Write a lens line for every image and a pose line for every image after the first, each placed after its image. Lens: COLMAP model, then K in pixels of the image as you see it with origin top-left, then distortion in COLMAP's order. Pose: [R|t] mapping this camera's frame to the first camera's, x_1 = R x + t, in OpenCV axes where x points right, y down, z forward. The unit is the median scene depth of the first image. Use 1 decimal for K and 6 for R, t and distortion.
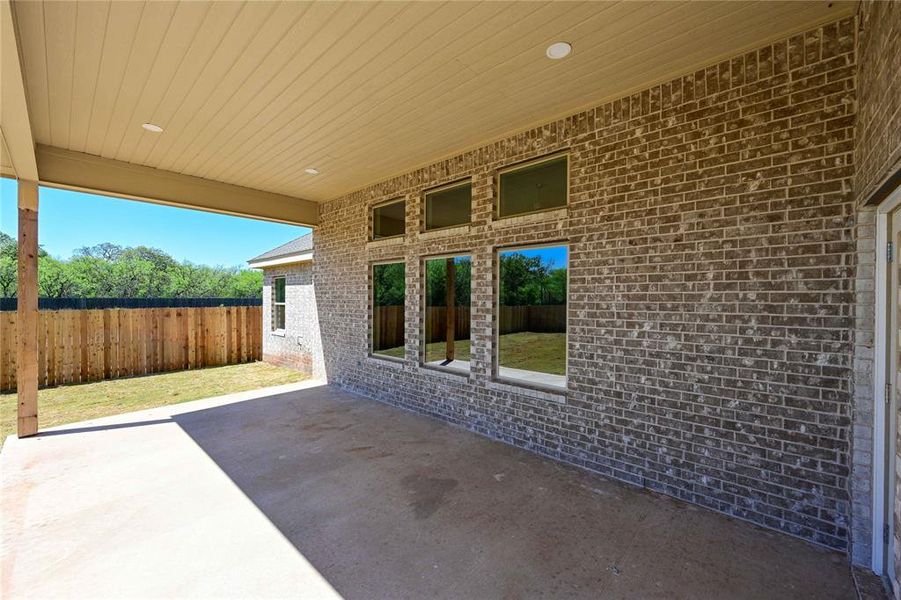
lens RADIAL K [[353.6, 0, 454.2], [0, 353.6, 301.1], [0, 0, 1]] dist [0.000786, -0.000114]
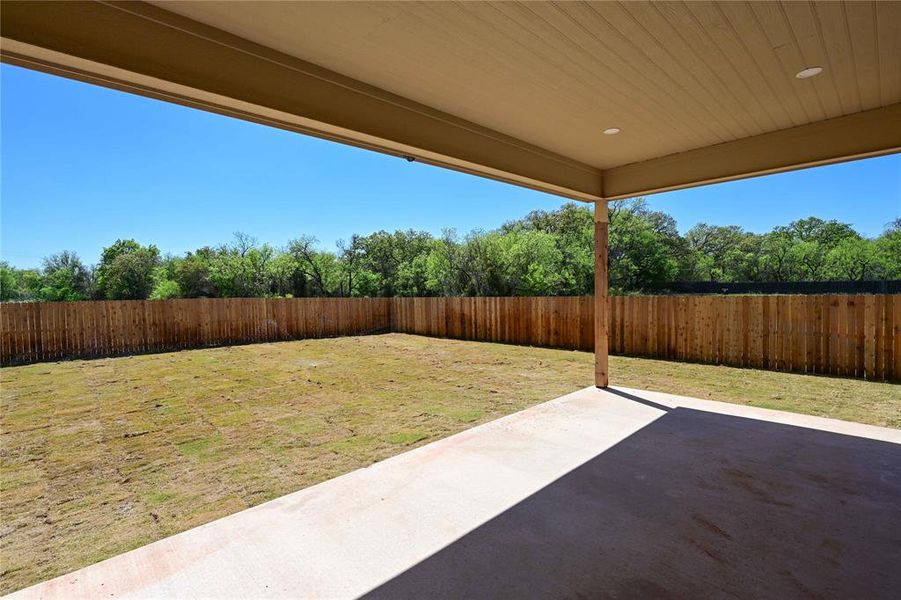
lens RADIAL K [[422.5, 0, 452.8], [0, 422.5, 299.0], [0, 0, 1]] dist [0.000622, 0.001378]
pose [[-0.078295, 0.025903, -0.996594, 0.306415], [0.010928, 0.999625, 0.025123, -0.005325], [0.996870, -0.008924, -0.078549, 0.368117]]
